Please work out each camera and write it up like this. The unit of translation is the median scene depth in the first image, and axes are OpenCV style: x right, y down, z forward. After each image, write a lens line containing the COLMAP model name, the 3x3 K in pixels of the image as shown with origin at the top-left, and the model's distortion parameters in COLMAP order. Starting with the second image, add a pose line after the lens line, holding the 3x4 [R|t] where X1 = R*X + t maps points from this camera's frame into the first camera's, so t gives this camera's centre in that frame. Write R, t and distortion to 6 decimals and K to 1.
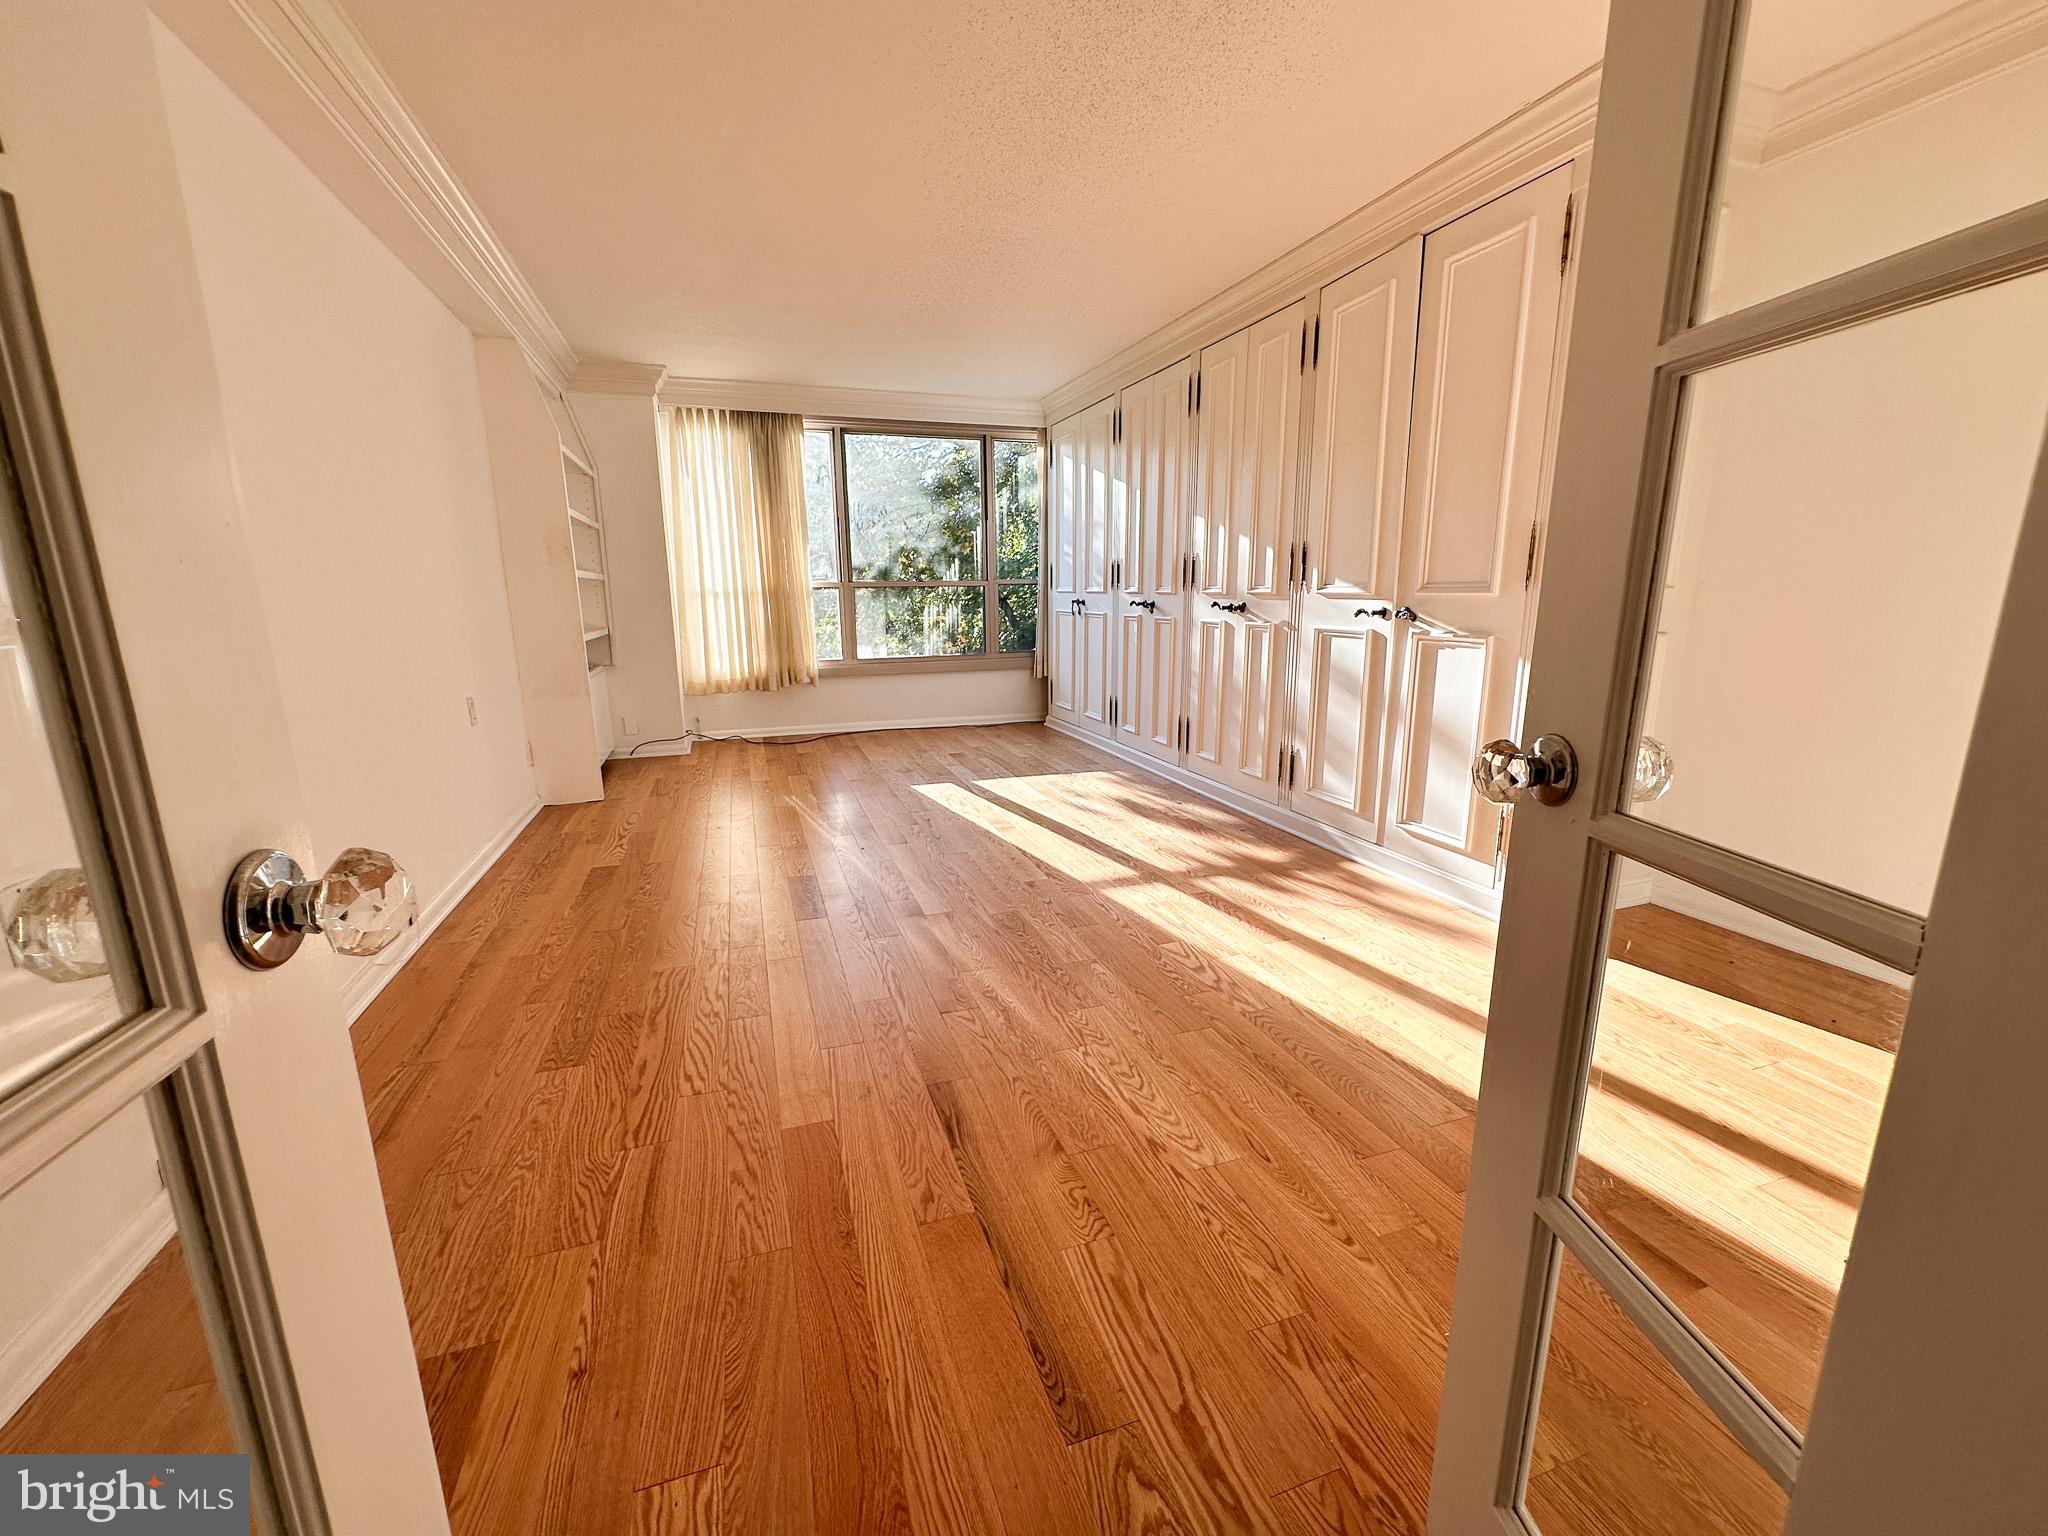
lens RADIAL K [[816.4, 0, 1024.7], [0, 816.4, 767.0], [0, 0, 1]] dist [-0.002656, 0.000209]
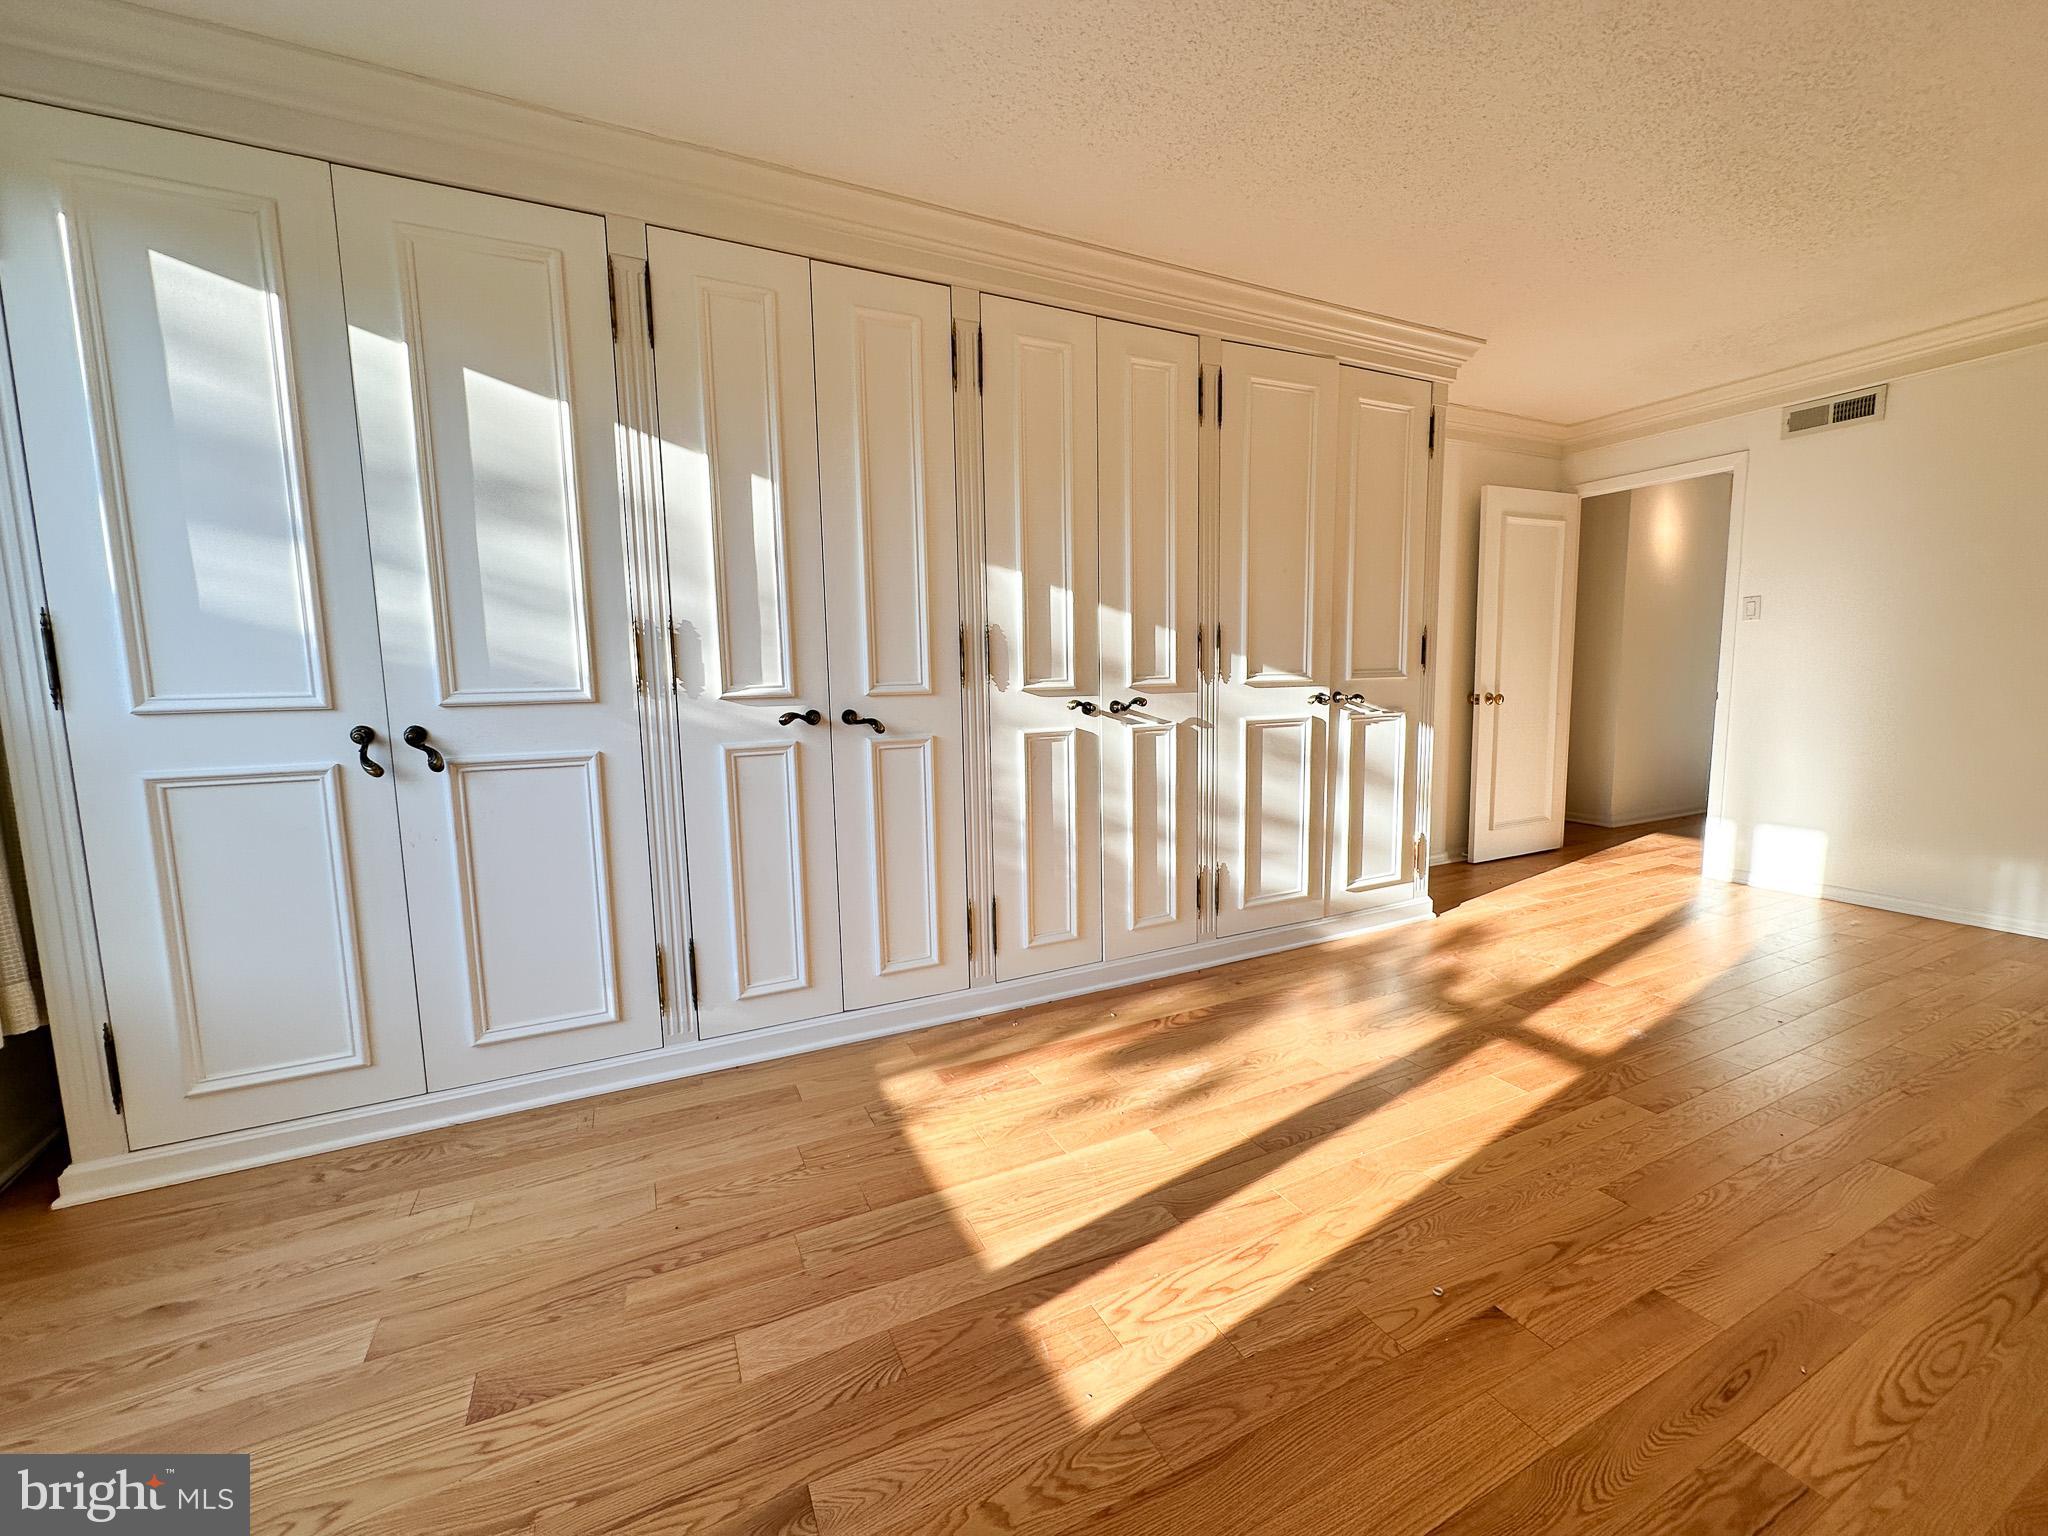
lens RADIAL K [[816.4, 0, 1025.5], [0, 816.4, 758.8], [0, 0, 1]] dist [-0.002656, 0.000209]
pose [[-0.117565, -0.091855, 0.988808, -0.462112], [0.231987, 0.965622, 0.117283, -0.269336], [-0.965588, 0.243179, -0.092214, 1.229721]]
